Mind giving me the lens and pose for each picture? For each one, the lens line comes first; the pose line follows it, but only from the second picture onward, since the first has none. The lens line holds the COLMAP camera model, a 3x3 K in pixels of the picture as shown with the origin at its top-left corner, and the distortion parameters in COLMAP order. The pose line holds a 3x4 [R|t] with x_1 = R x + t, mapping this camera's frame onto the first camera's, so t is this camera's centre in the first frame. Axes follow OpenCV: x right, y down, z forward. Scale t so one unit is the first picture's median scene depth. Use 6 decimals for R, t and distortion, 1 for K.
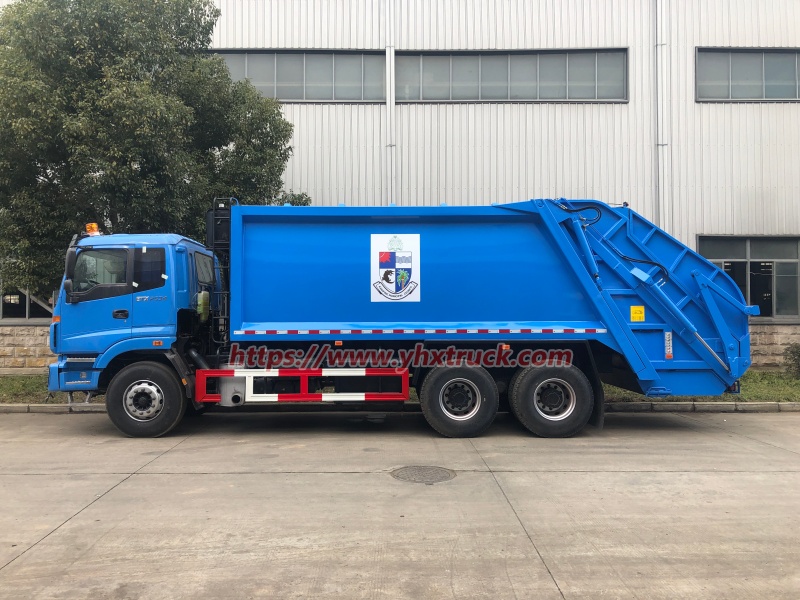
lens RADIAL K [[666.0, 0, 400.0], [0, 666.0, 300.0], [0, 0, 1]] dist [0.060169, -0.005347]
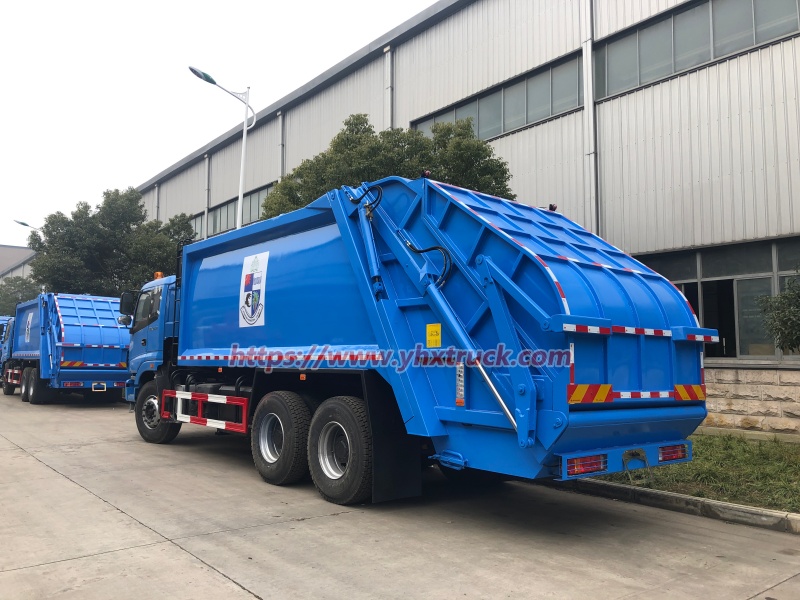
lens RADIAL K [[666.0, 0, 400.0], [0, 666.0, 300.0], [0, 0, 1]] dist [0.060169, -0.005347]
pose [[0.613933, -0.060137, -0.787064, 0.862062], [-0.027050, 0.994905, -0.097117, 0.051246], [0.788895, 0.080913, 0.609178, 0.591702]]
